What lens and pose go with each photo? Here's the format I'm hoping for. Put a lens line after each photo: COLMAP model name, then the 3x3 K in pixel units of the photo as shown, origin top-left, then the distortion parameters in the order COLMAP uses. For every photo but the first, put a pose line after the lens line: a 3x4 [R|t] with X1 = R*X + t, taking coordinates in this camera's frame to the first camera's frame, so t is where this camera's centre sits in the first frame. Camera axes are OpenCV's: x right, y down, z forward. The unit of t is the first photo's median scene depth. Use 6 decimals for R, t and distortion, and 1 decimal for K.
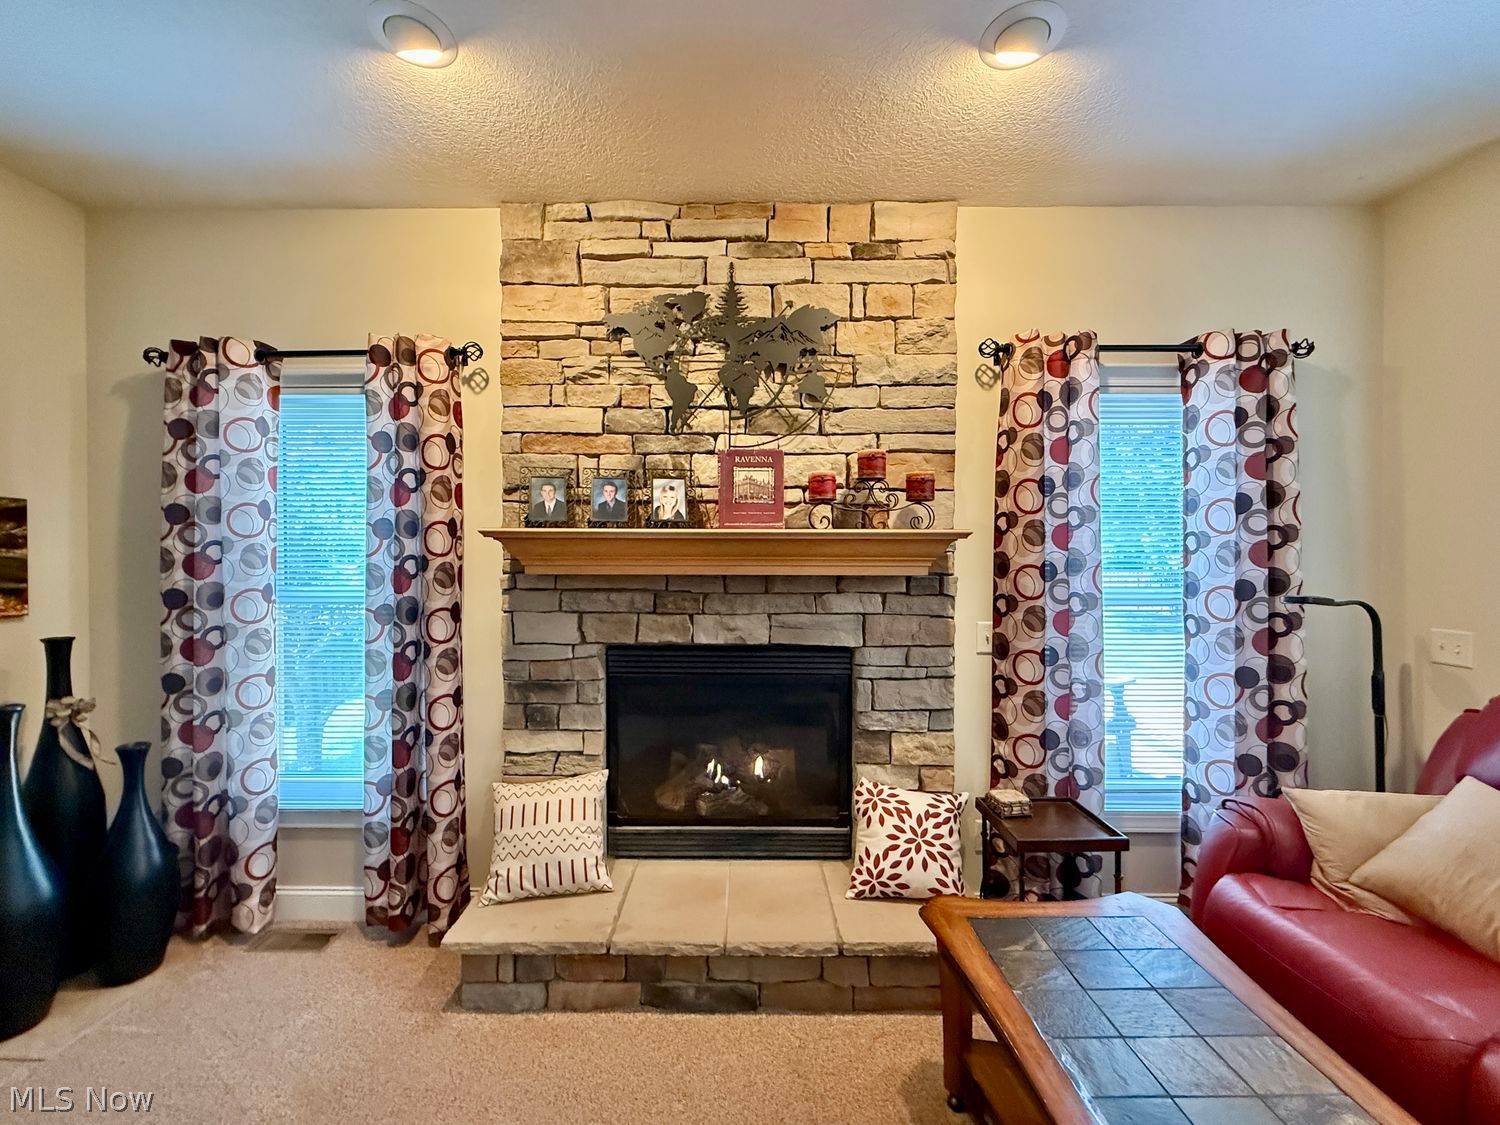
lens RADIAL K [[597.0, 0, 742.2], [0, 597.0, 566.7], [0, 0, 1]] dist [0.000164, 0.000148]
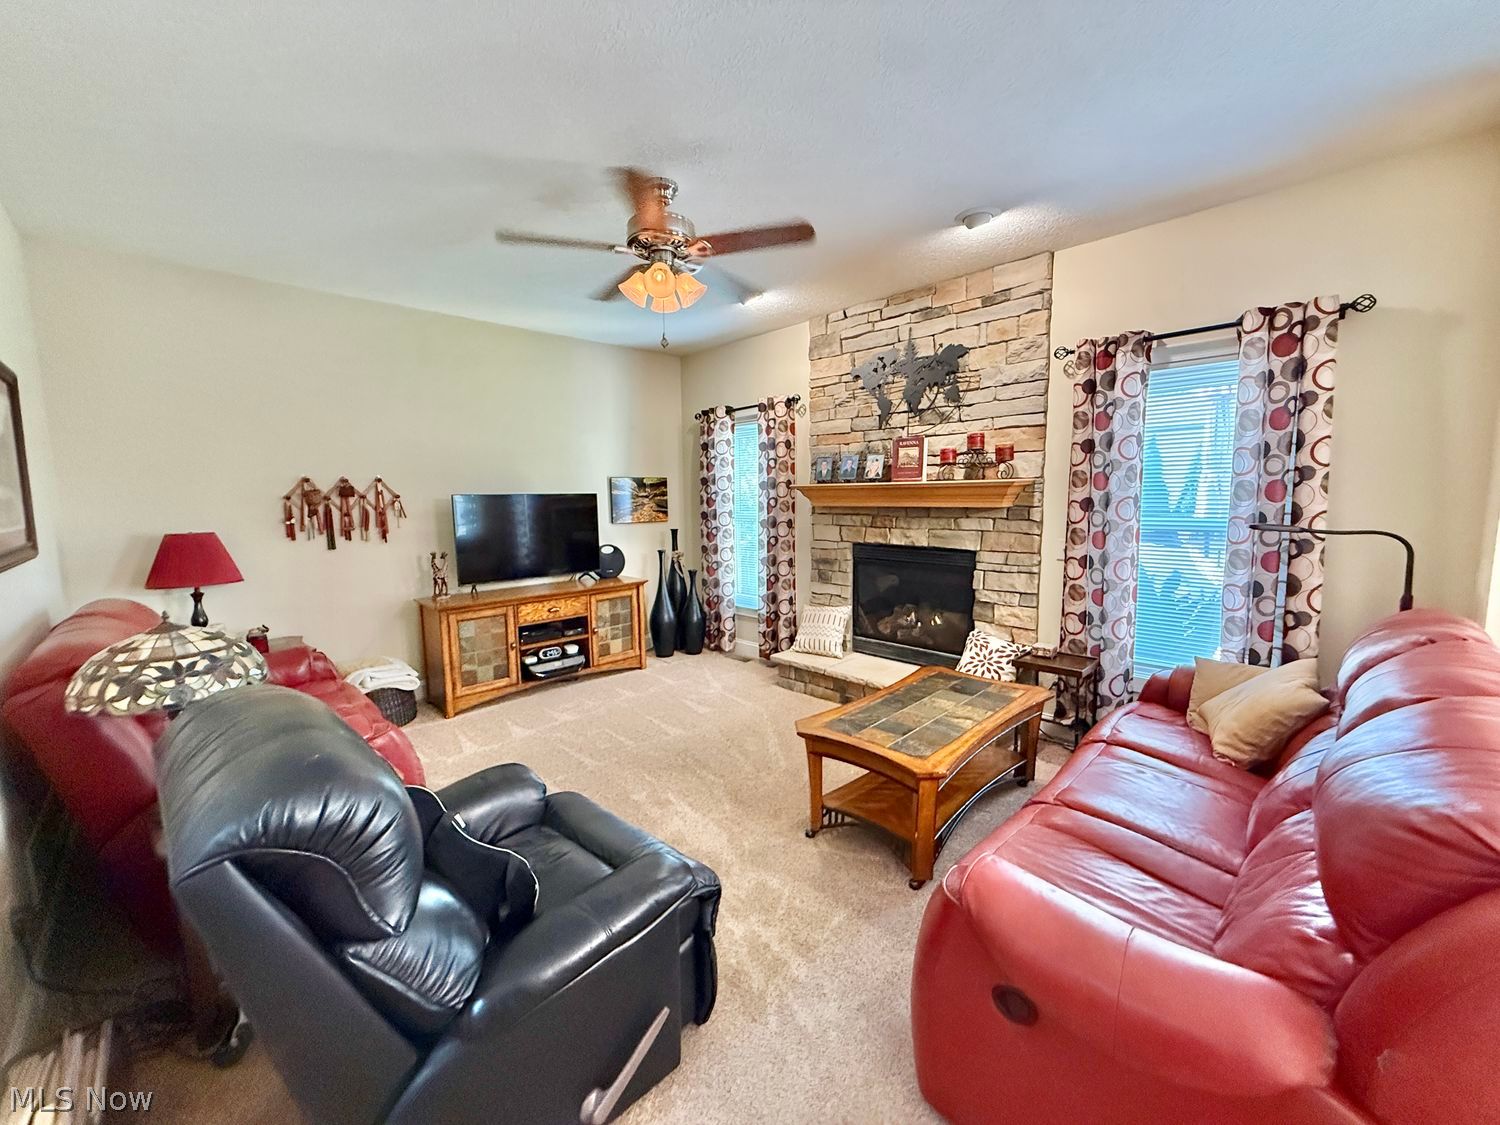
lens RADIAL K [[597.0, 0, 746.0], [0, 597.0, 564.0], [0, 0, 1]] dist [0.000164, 0.000148]
pose [[0.702468, 0.071239, -0.708141, 0.934342], [0.006308, 0.994316, 0.106286, -0.008344], [0.711687, -0.079129, 0.698026, -0.621404]]
